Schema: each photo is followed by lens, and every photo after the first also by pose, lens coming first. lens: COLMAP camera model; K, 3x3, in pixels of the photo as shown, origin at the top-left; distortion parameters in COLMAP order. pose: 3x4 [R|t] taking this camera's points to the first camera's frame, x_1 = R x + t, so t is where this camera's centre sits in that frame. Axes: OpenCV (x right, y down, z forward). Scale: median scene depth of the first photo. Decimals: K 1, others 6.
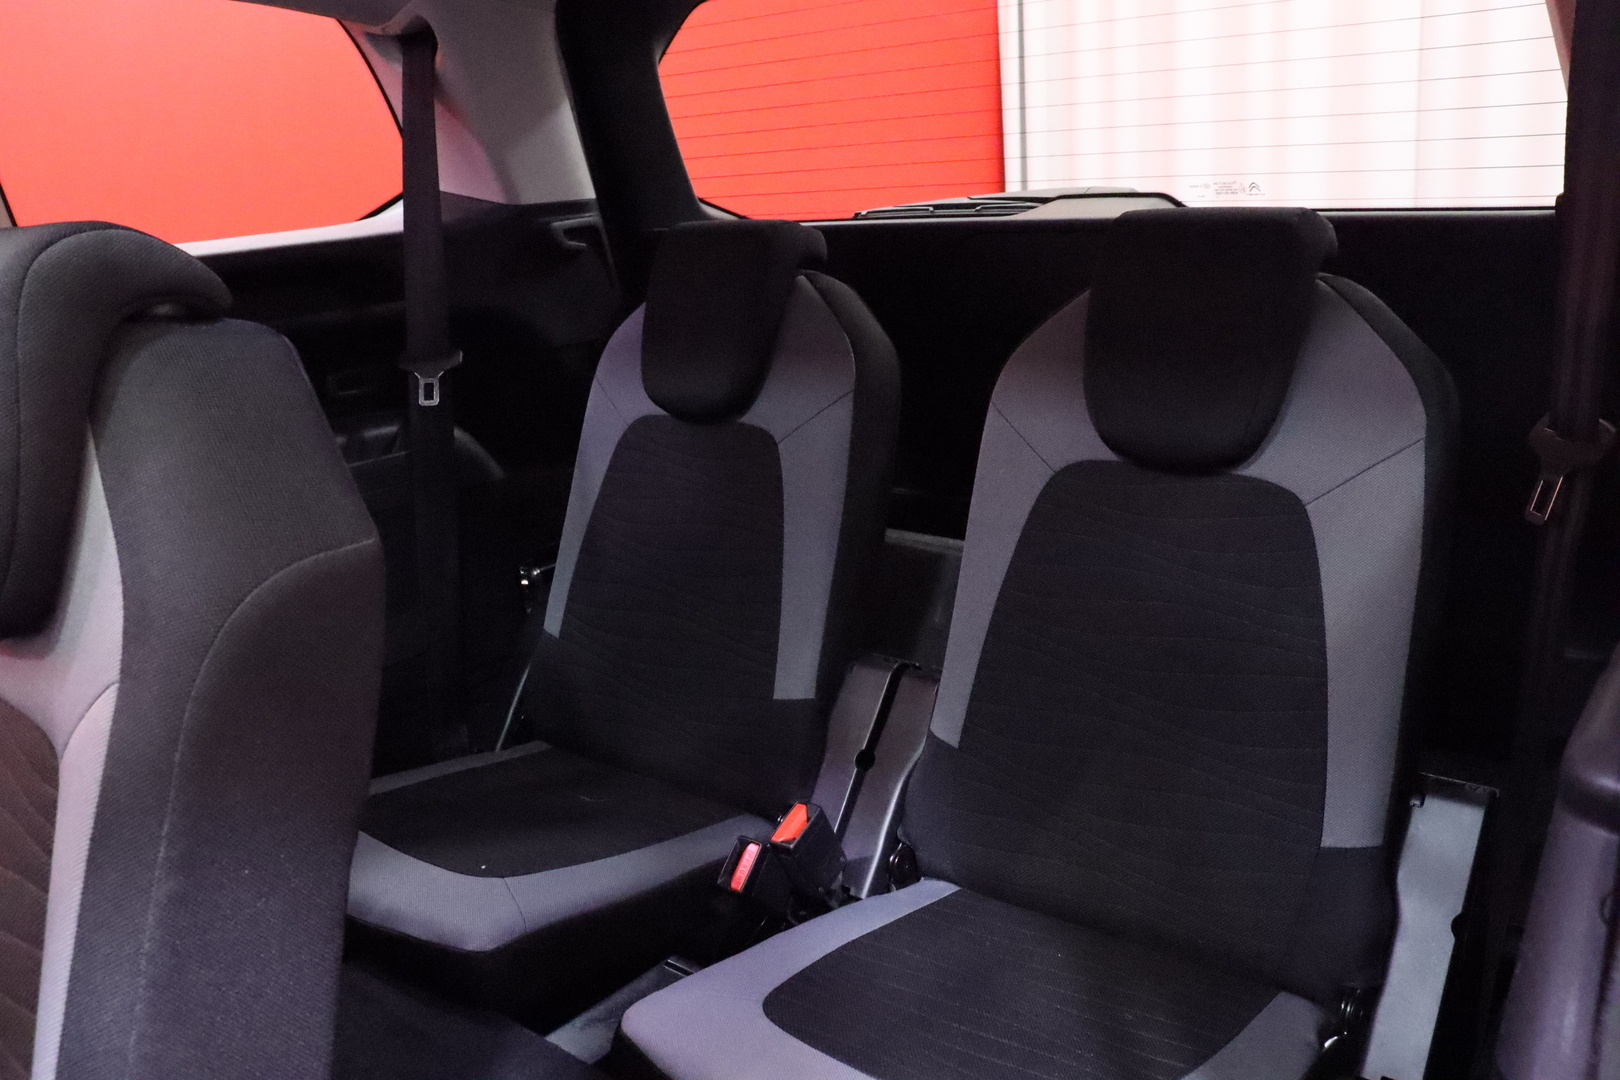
lens RADIAL K [[1344.5, 0, 810.0], [0, 1344.5, 540.0], [0, 0, 1]] dist [-0.087911, 0.005844]
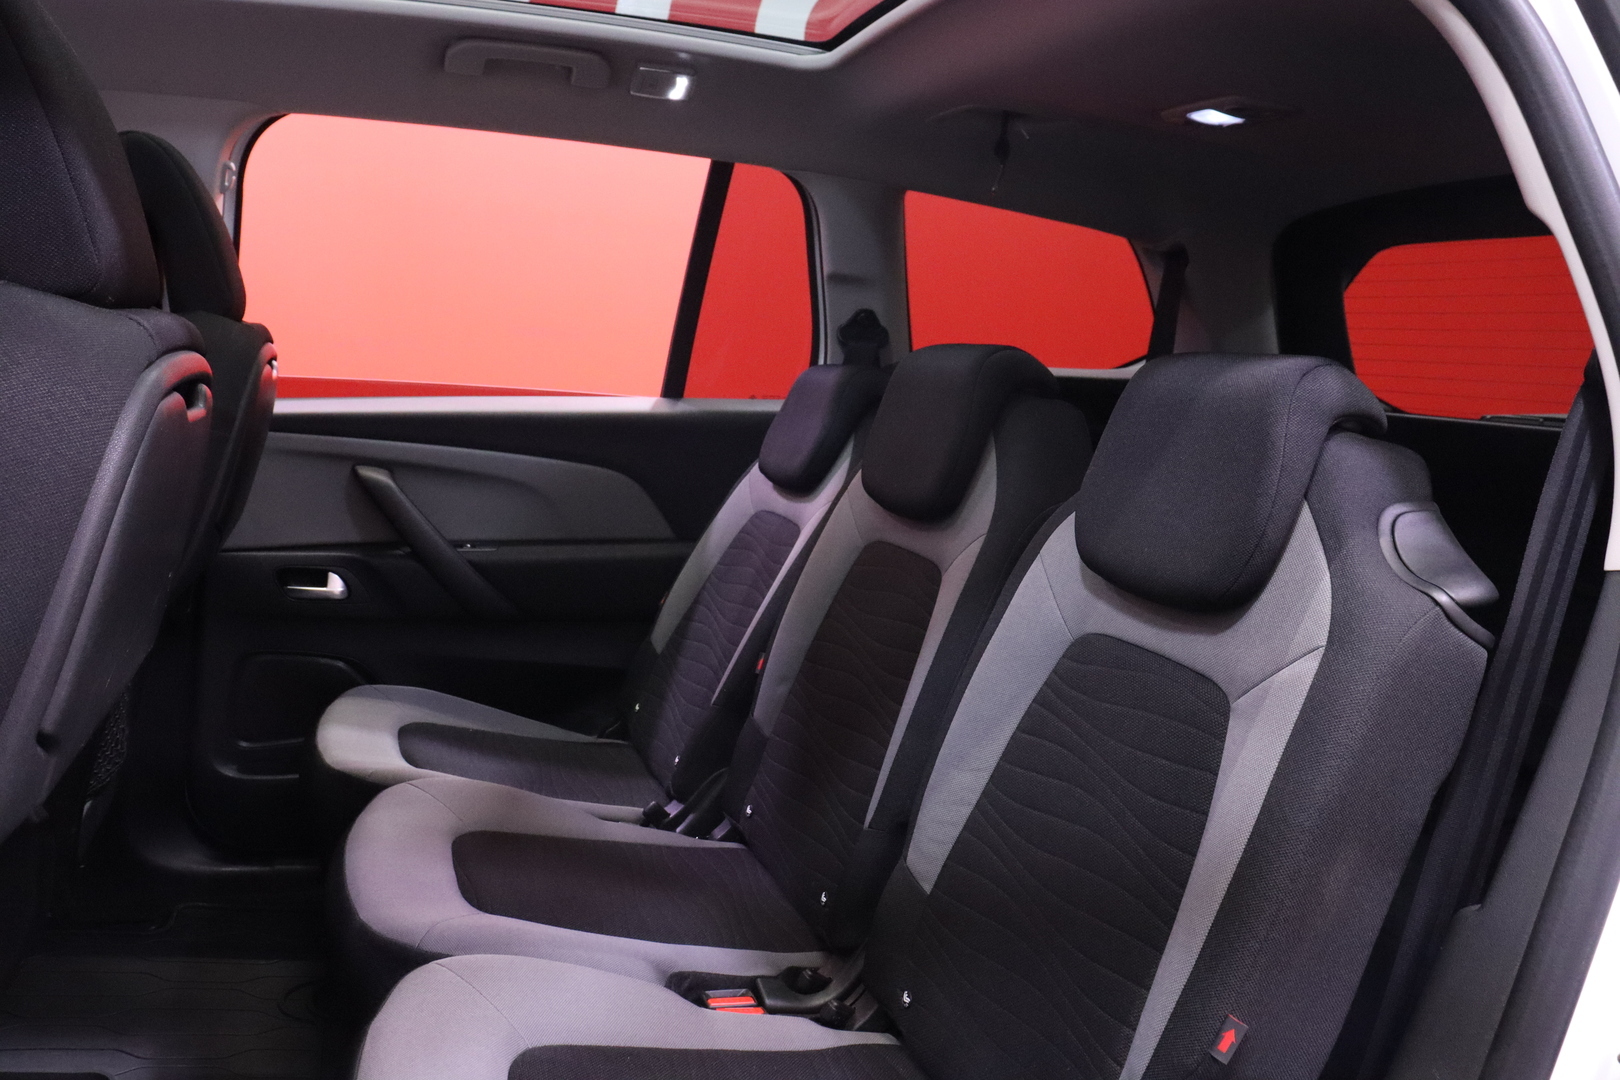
lens RADIAL K [[1383.1, 0, 805.3], [0, 1383.1, 513.0], [0, 0, 1]] dist [-0.005859, 0.002672]
pose [[0.855817, 0.174708, -0.486882, 0.147848], [-0.242160, 0.967043, -0.078653, 0.118358], [0.457095, 0.185216, 0.869919, -0.477020]]
